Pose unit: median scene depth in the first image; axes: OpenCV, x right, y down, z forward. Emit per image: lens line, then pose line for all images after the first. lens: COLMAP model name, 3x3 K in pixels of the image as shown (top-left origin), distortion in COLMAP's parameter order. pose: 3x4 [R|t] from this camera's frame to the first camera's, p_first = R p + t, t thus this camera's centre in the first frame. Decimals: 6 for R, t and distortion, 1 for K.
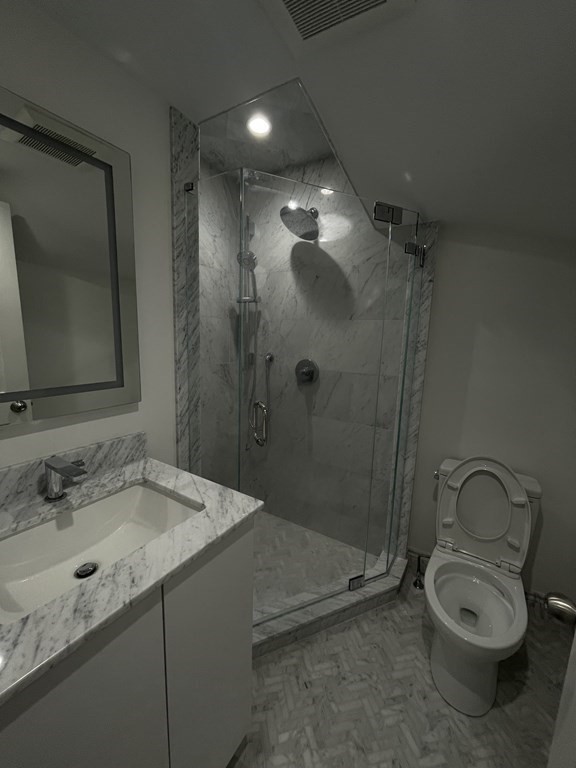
lens RADIAL K [[309.4, 0, 287.6], [0, 309.4, 382.2], [0, 0, 1]] dist [-0.001388, 0.000006]
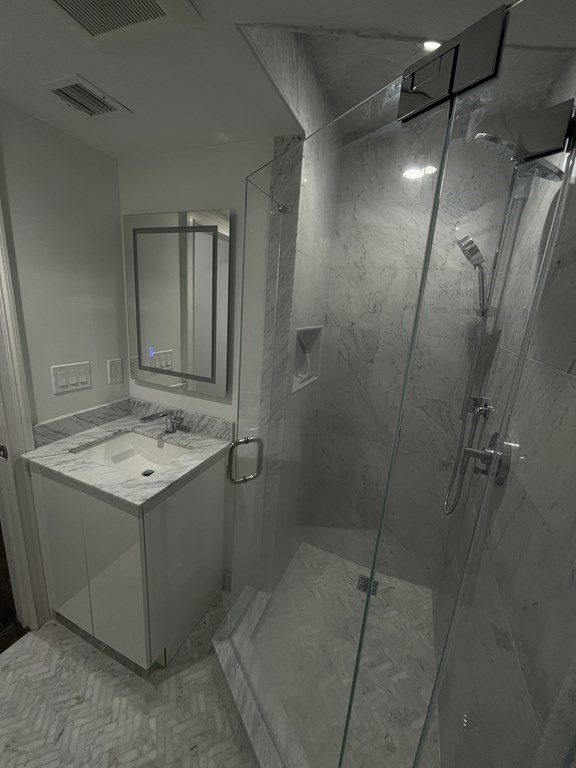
lens RADIAL K [[309.4, 0, 287.6], [0, 309.4, 382.2], [0, 0, 1]] dist [-0.001388, 0.000006]
pose [[0.157813, 0.221040, -0.962412, 0.848964], [-0.217247, 0.958517, 0.184522, -0.315713], [0.963275, 0.179961, 0.199287, 1.026376]]
